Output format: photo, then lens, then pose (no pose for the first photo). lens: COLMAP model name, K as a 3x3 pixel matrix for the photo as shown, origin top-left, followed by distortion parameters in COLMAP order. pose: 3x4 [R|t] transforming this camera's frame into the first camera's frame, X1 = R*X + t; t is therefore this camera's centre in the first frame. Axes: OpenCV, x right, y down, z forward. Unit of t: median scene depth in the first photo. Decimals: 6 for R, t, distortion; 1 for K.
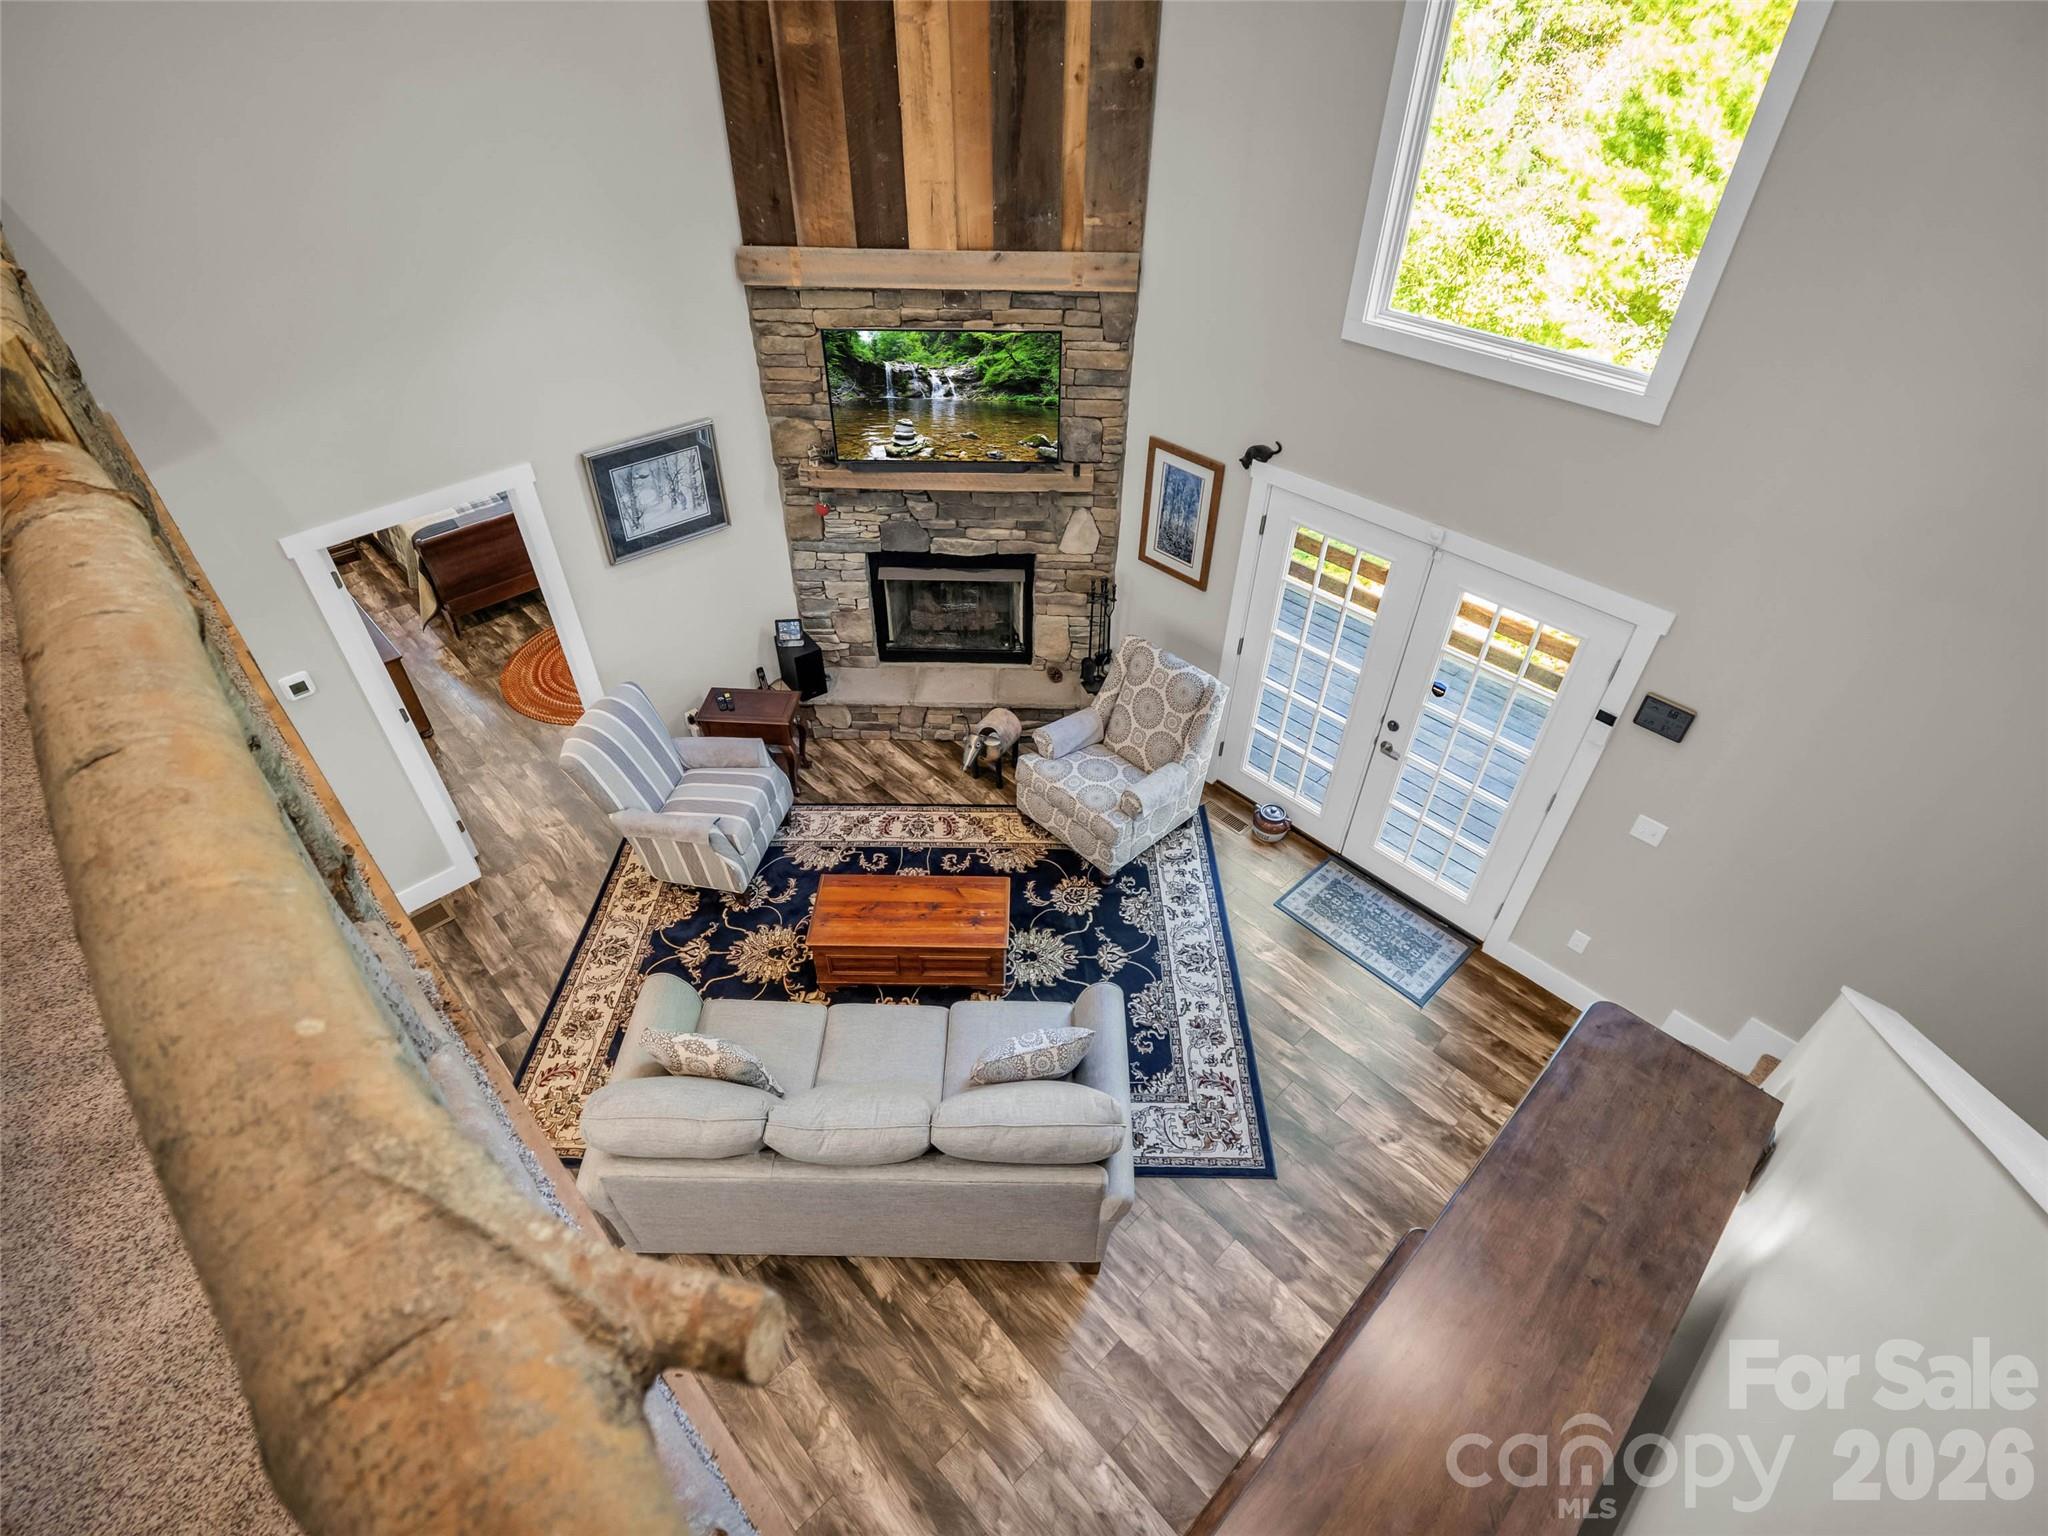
lens RADIAL K [[998.8, 0, 1018.8], [0, 998.8, 776.1], [0, 0, 1]] dist [-0.009178, -0.003505]
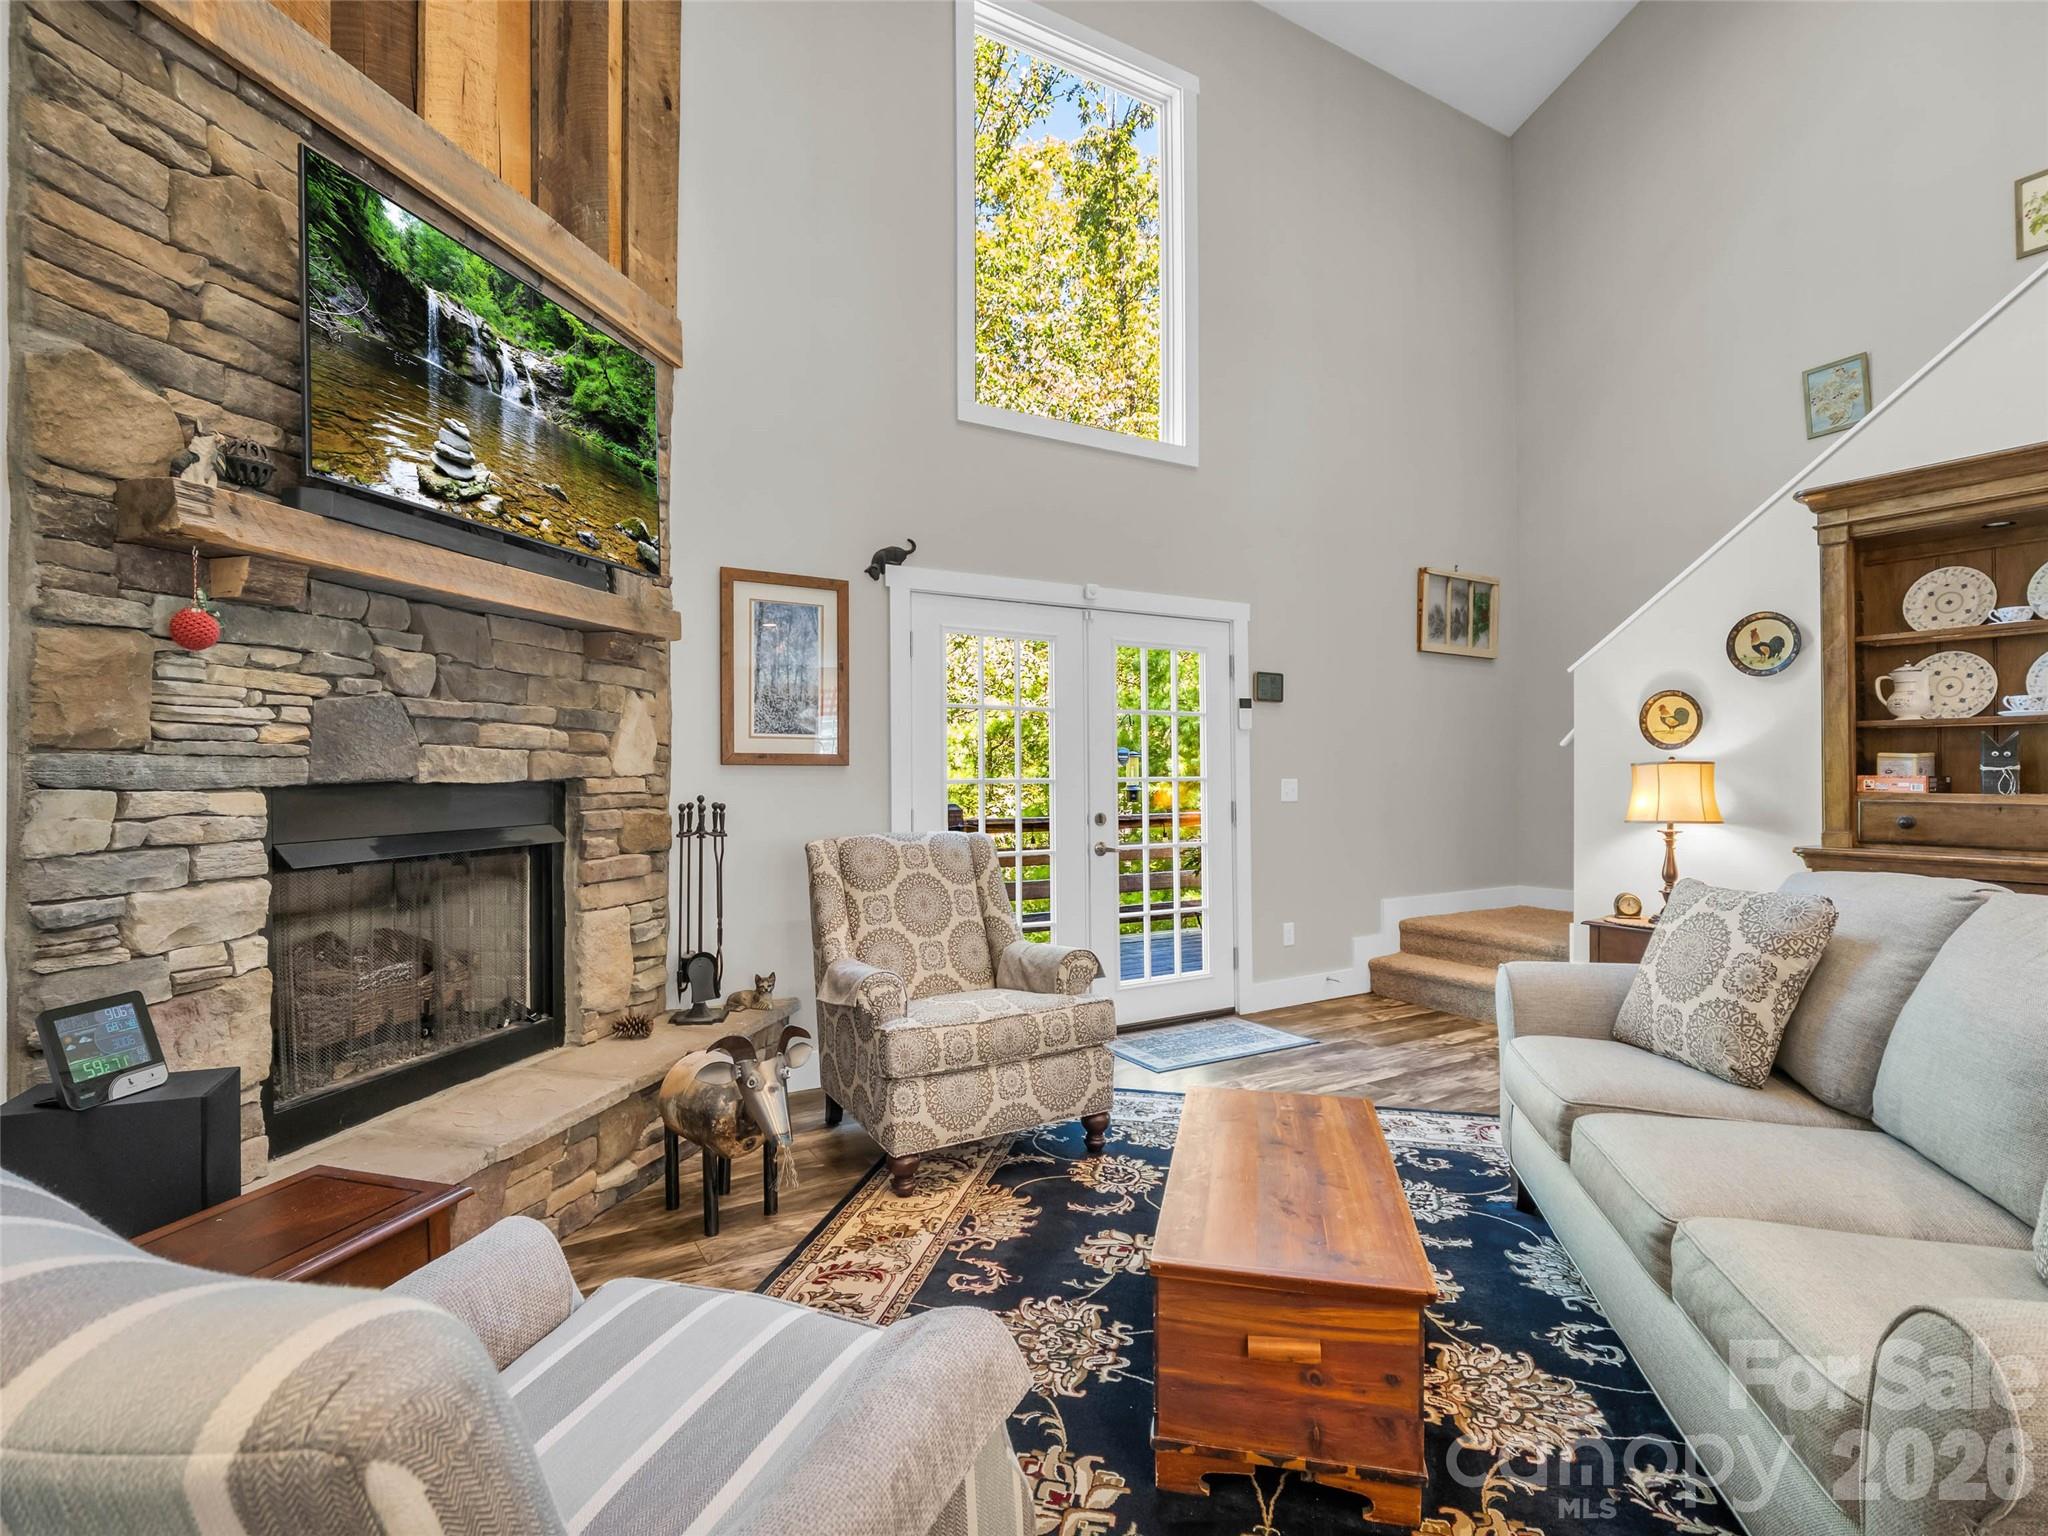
lens RADIAL K [[998.8, 0, 1023.9], [0, 998.8, 766.7], [0, 0, 1]] dist [-0.009178, -0.003505]
pose [[0.213043, -0.001959, 0.977041, -0.511203], [0.641431, 0.754603, -0.138350, -0.005679], [-0.737006, 0.656179, 0.162020, 0.843140]]
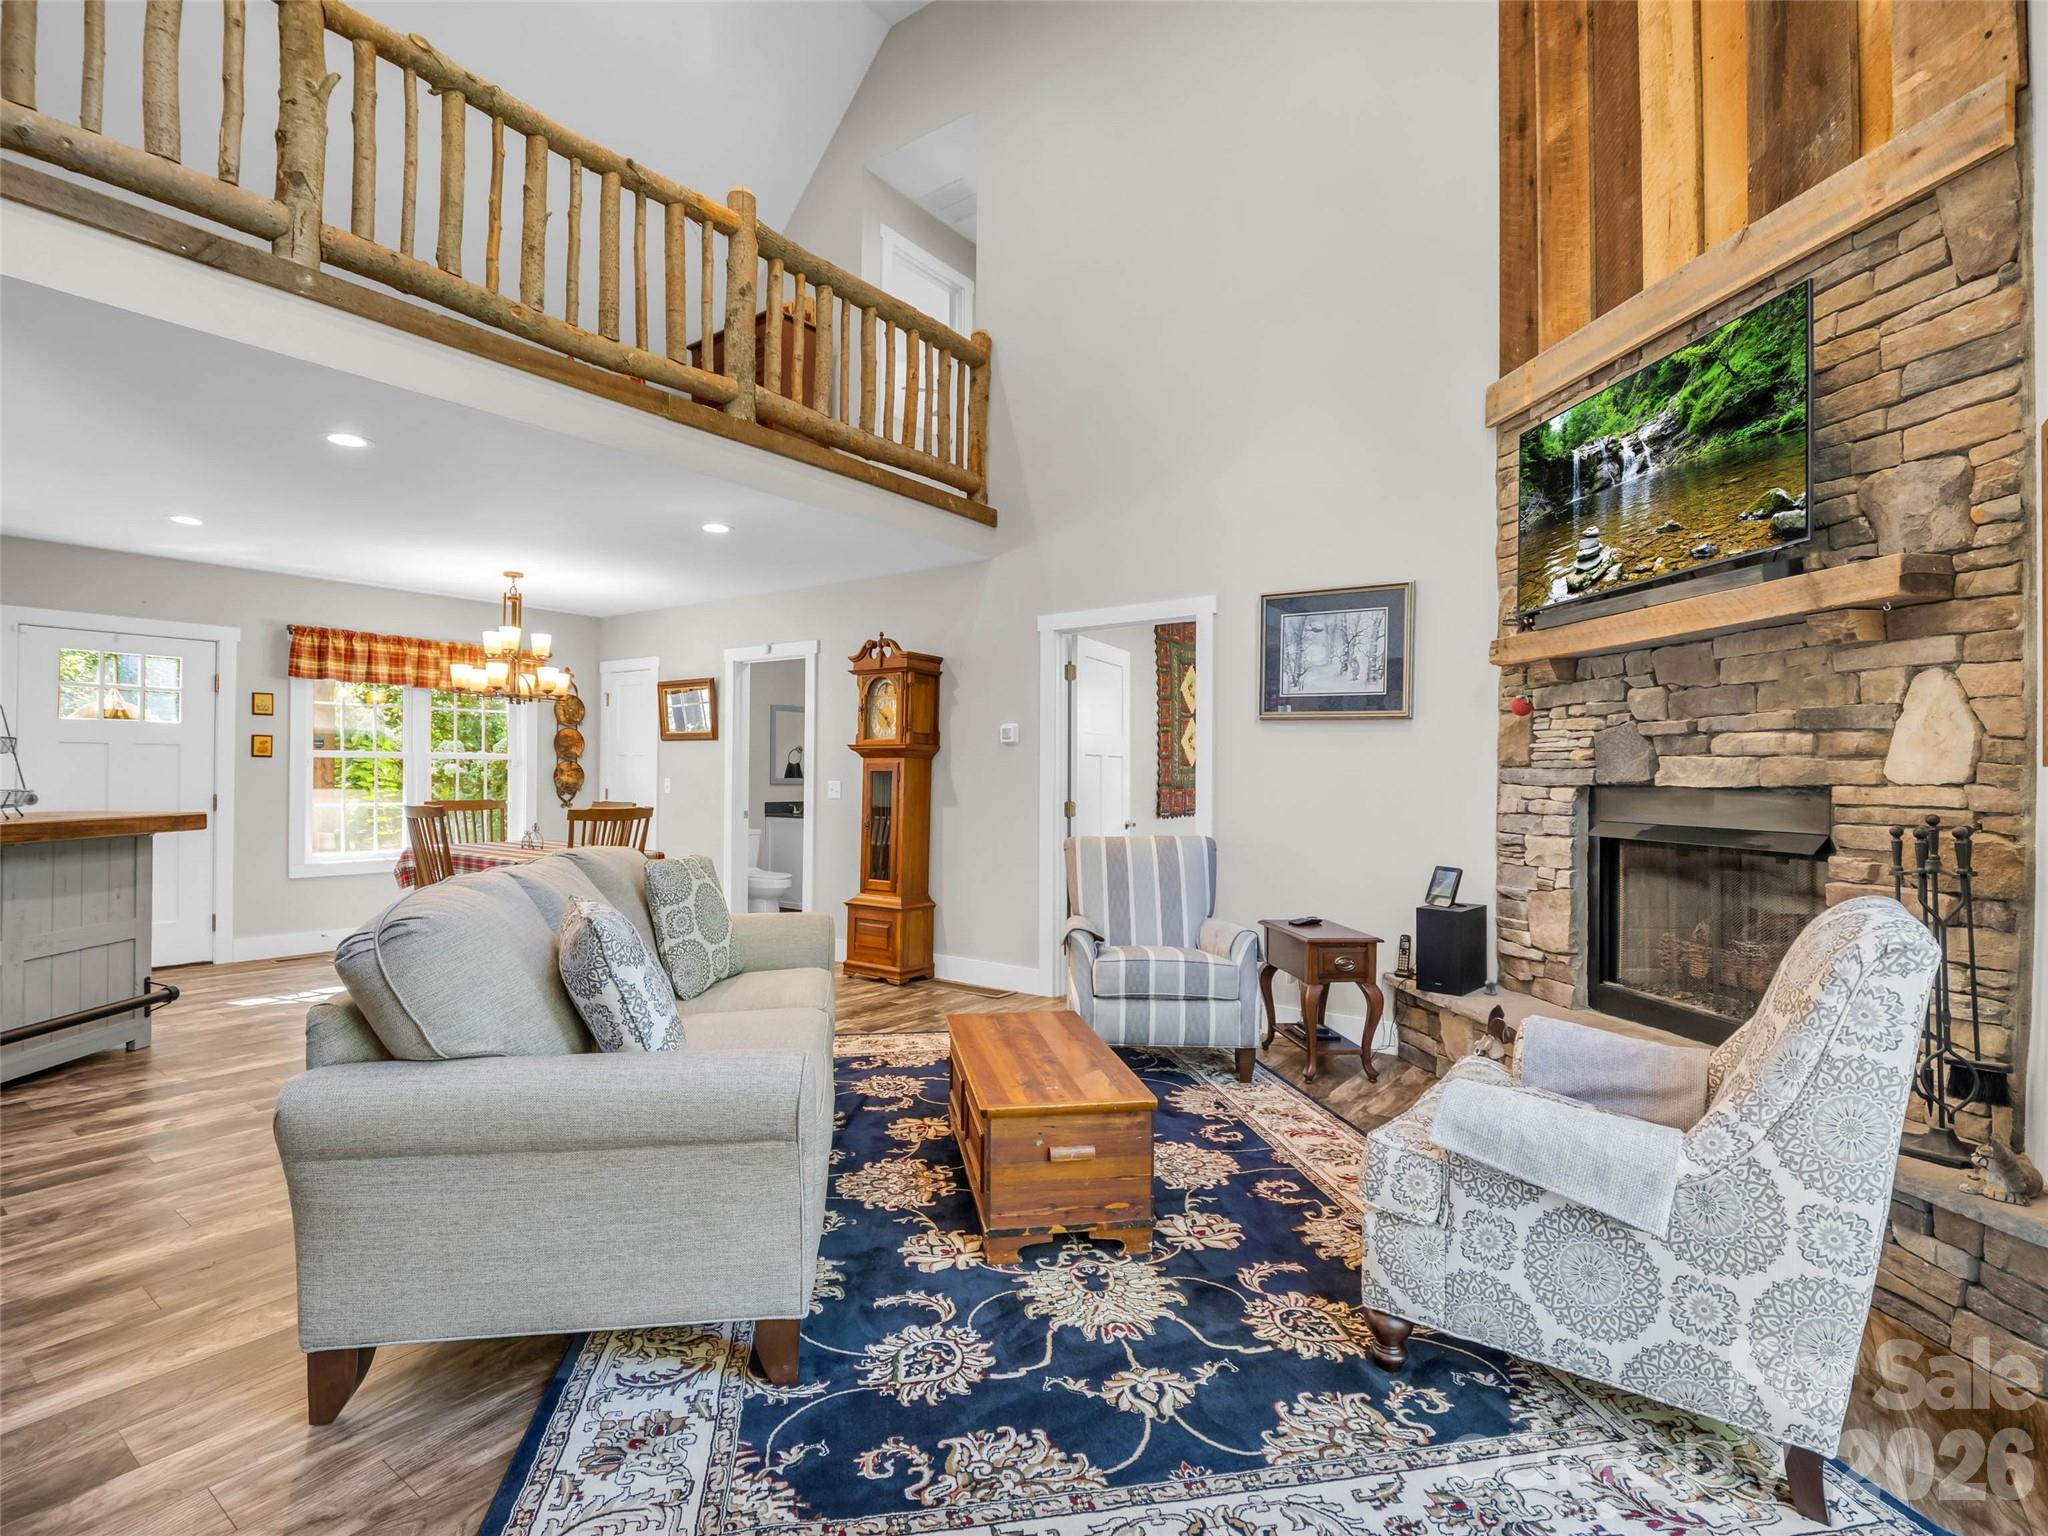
lens RADIAL K [[998.8, 0, 1012.1], [0, 998.8, 763.9], [0, 0, 1]] dist [-0.009178, -0.003505]
pose [[0.173320, -0.013787, -0.984769, 0.458083], [-0.646761, 0.752485, -0.124365, 0.081013], [0.742738, 0.658466, 0.121503, 0.749006]]
